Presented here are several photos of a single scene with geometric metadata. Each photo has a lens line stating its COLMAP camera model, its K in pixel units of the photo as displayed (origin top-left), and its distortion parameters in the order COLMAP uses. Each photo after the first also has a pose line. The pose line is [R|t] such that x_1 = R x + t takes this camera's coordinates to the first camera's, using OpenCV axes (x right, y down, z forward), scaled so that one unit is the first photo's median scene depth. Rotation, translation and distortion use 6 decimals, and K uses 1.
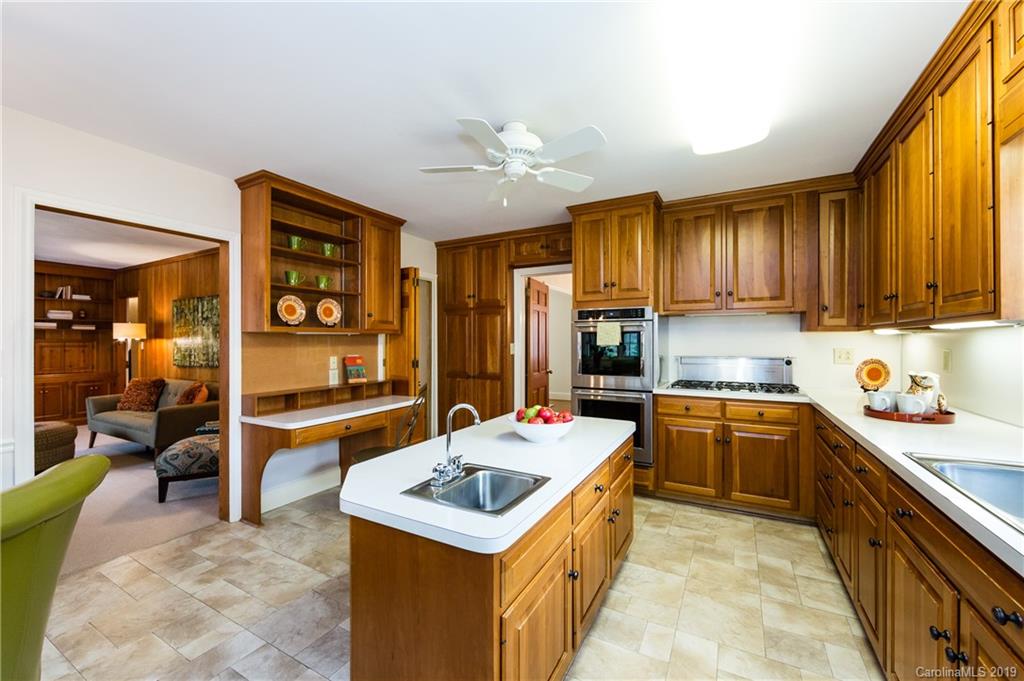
lens RADIAL K [[407.7, 0, 514.6], [0, 407.7, 337.7], [0, 0, 1]] dist [-0.003375, -0.001766]
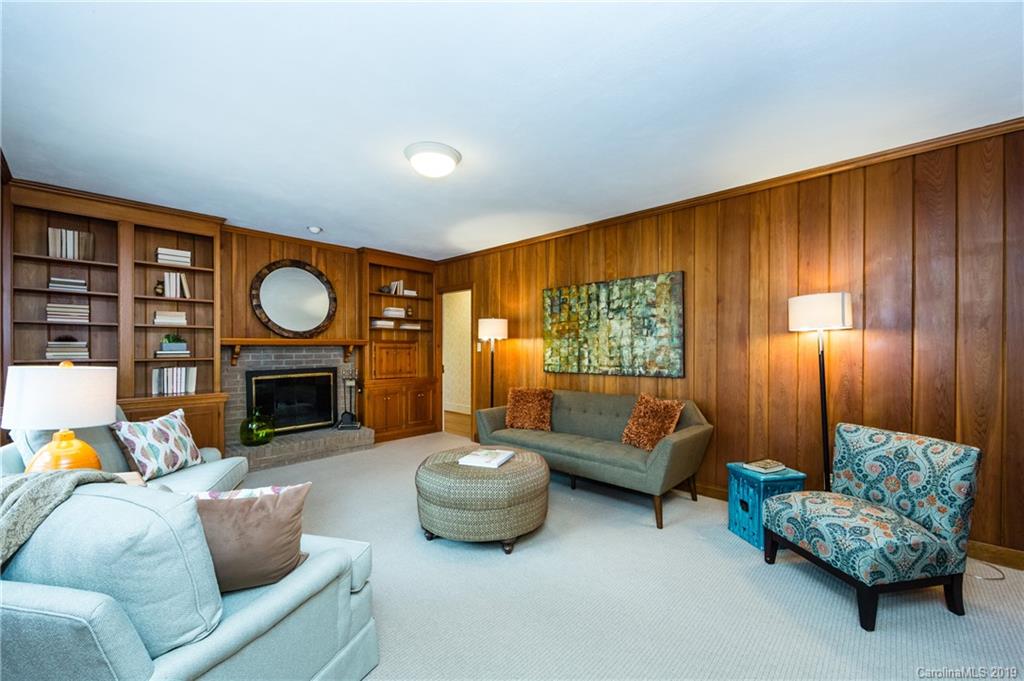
lens RADIAL K [[407.7, 0, 509.5], [0, 407.7, 347.6], [0, 0, 1]] dist [-0.003375, -0.001766]
pose [[0.967748, 0.000023, -0.251919, -0.660935], [0.003006, 0.999928, 0.011638, 0.011094], [0.251901, -0.012020, 0.967678, 0.197754]]
